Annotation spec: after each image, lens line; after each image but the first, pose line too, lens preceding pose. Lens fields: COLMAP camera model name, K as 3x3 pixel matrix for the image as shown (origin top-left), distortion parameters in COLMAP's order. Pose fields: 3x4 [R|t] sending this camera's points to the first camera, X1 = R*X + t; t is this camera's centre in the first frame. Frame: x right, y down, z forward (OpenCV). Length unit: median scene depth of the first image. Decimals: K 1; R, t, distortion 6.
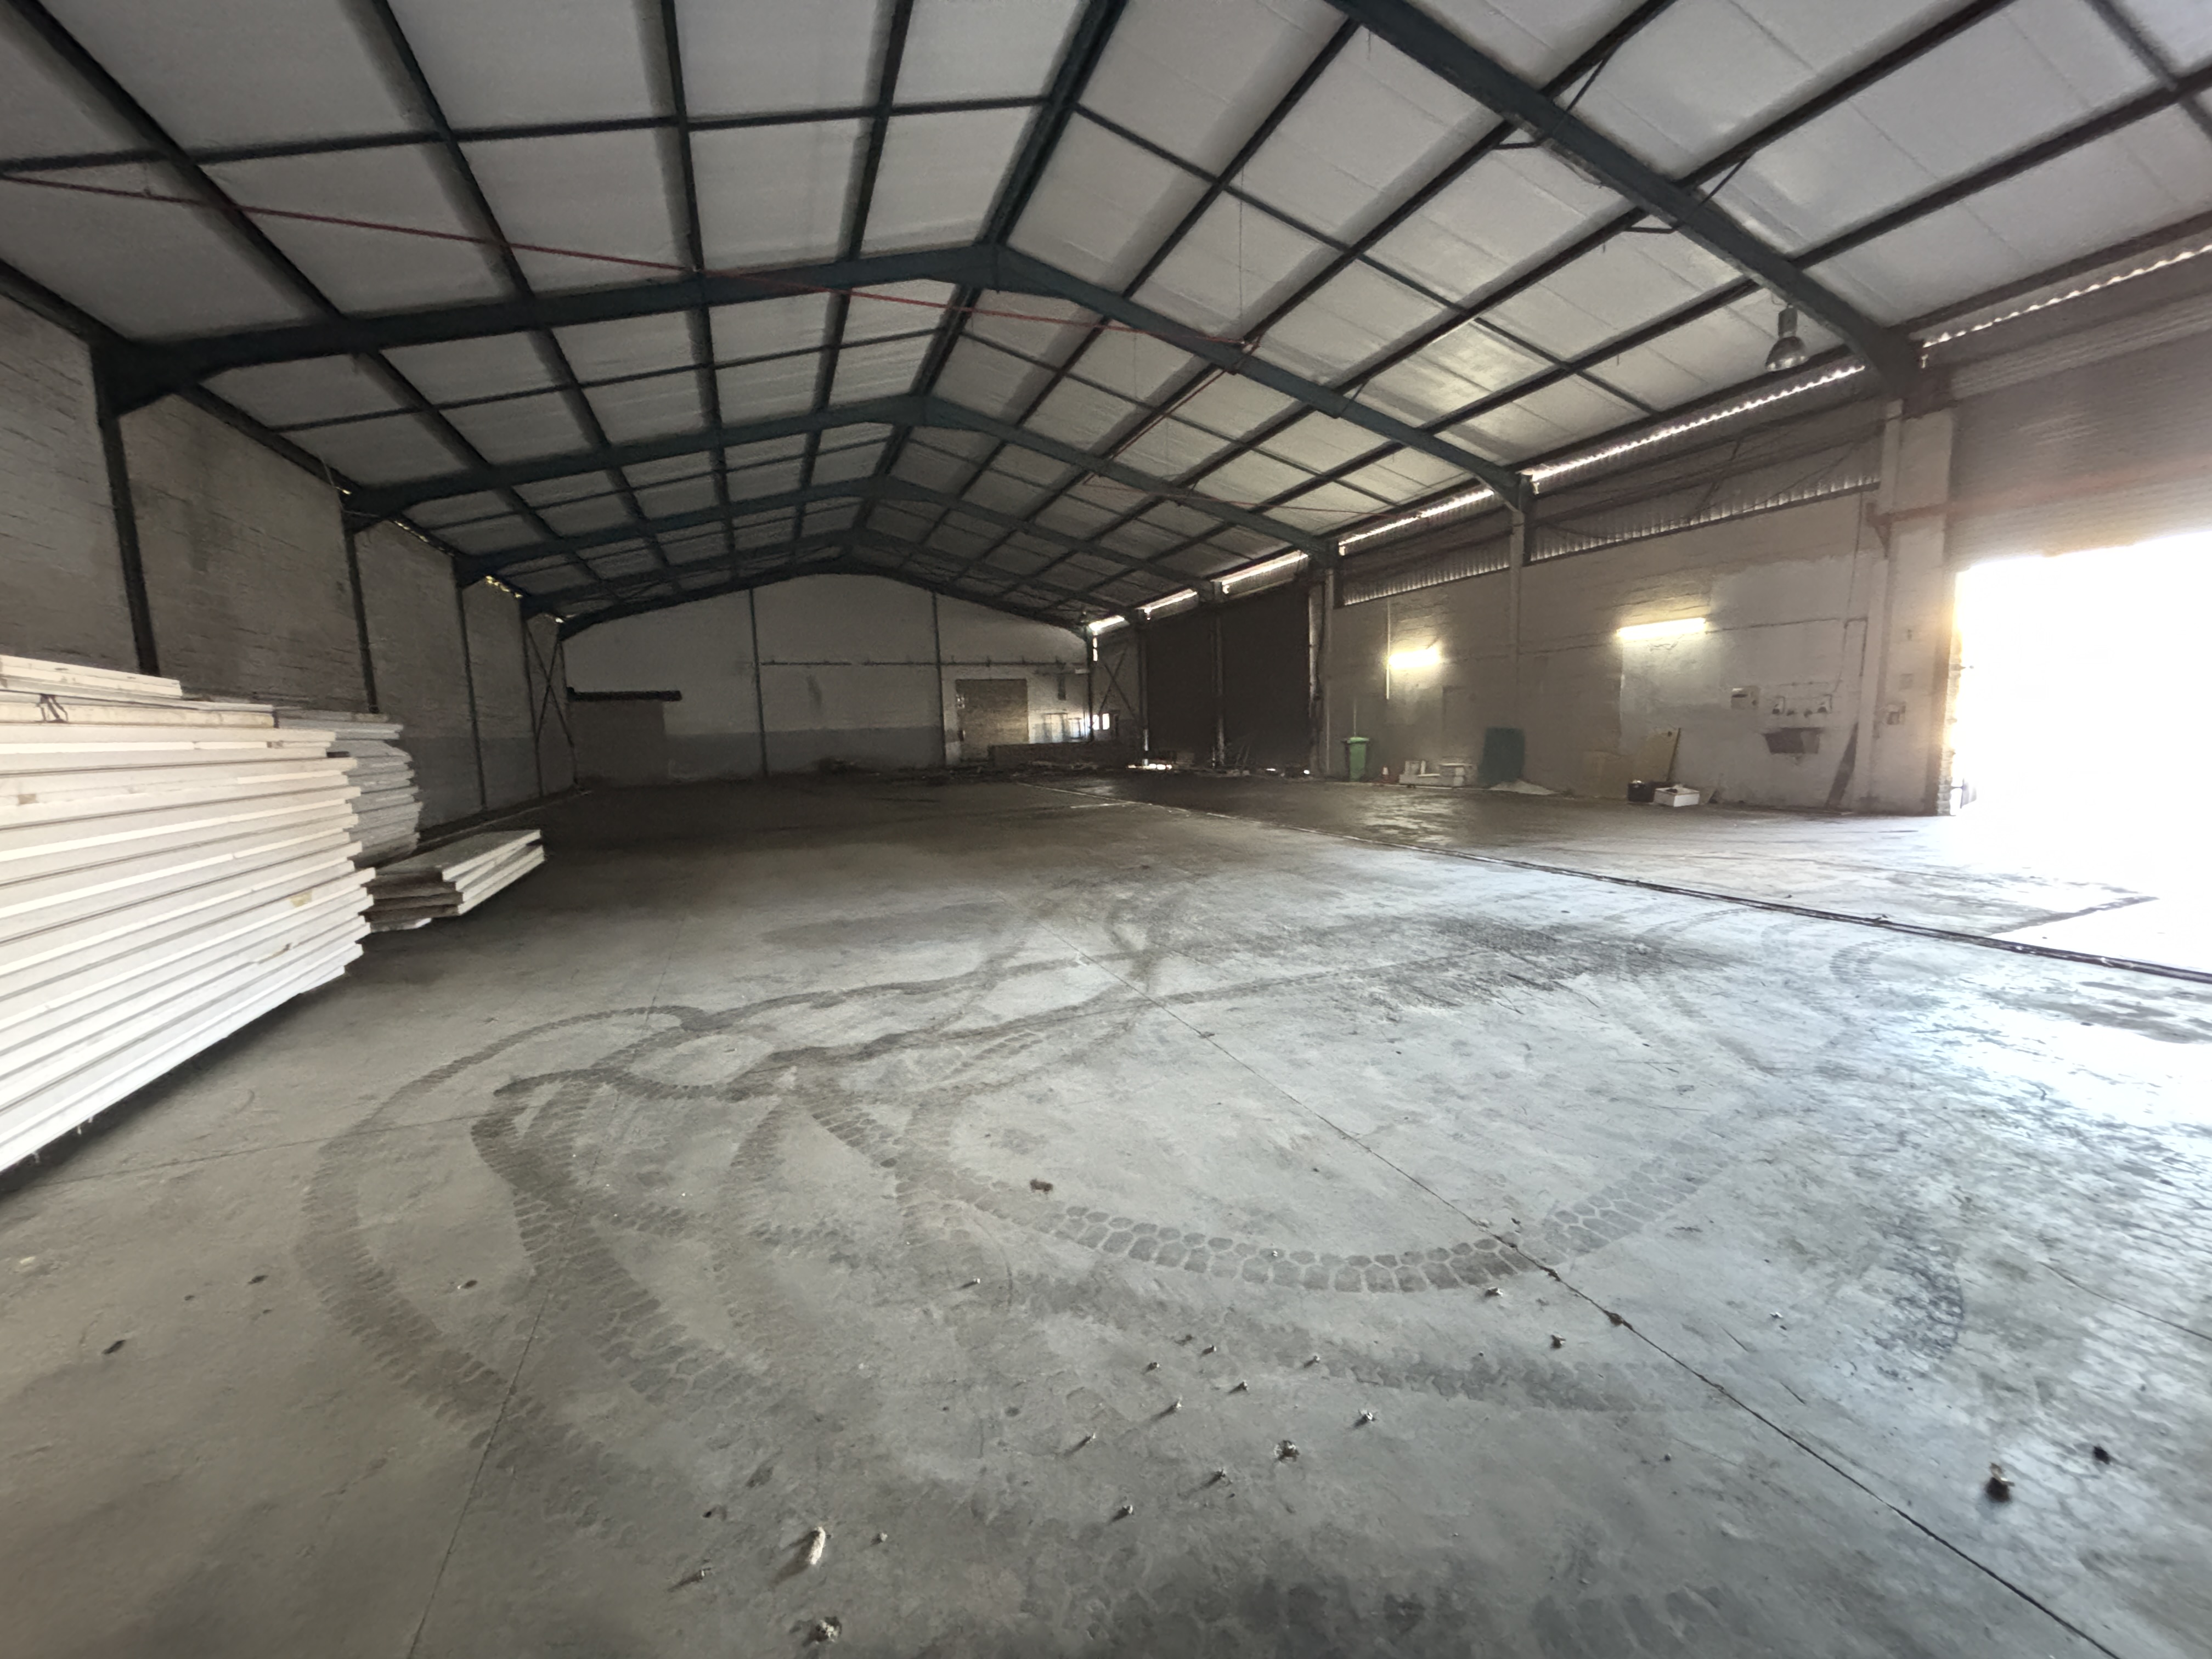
lens RADIAL K [[879.0, 0, 1106.0], [0, 879.0, 829.5], [0, 0, 1]] dist [0.020406, -0.012439]
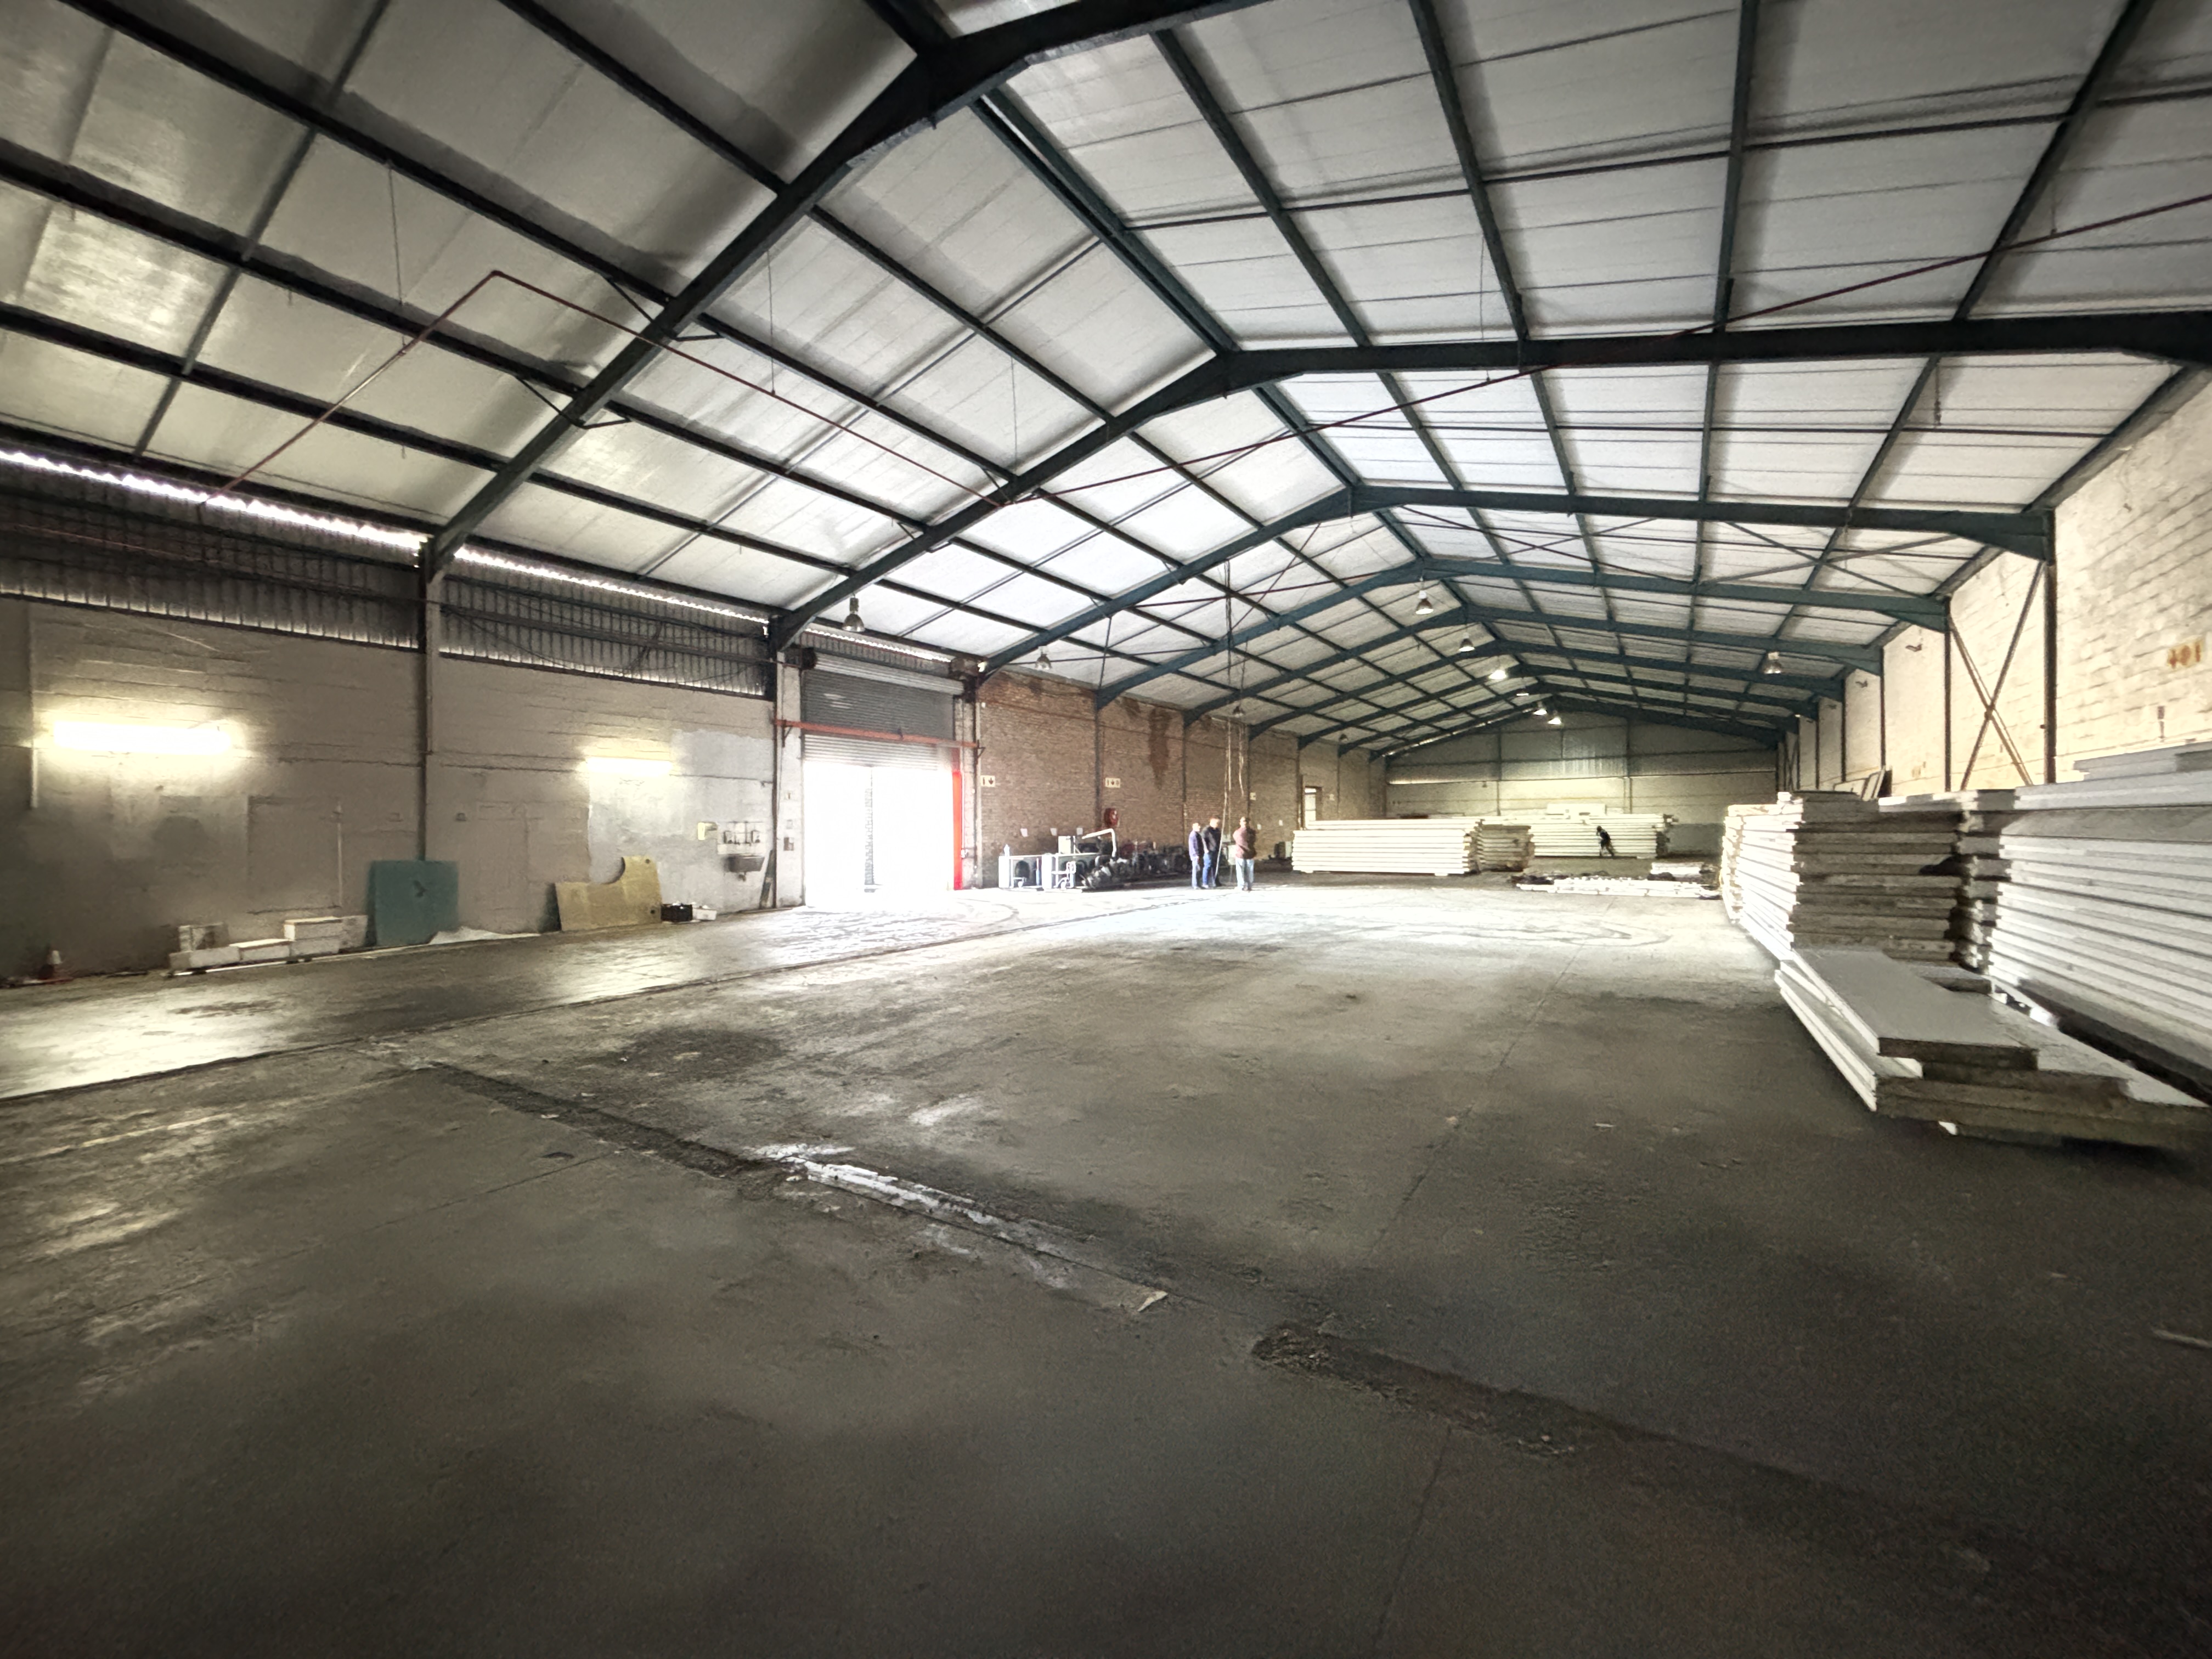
lens RADIAL K [[879.0, 0, 1106.0], [0, 879.0, 829.5], [0, 0, 1]] dist [0.020406, -0.012439]
pose [[-0.580070, 0.044895, 0.813328, -0.565321], [0.128763, 0.990980, 0.037133, -0.110436], [-0.804325, 0.126266, -0.580619, 1.129456]]
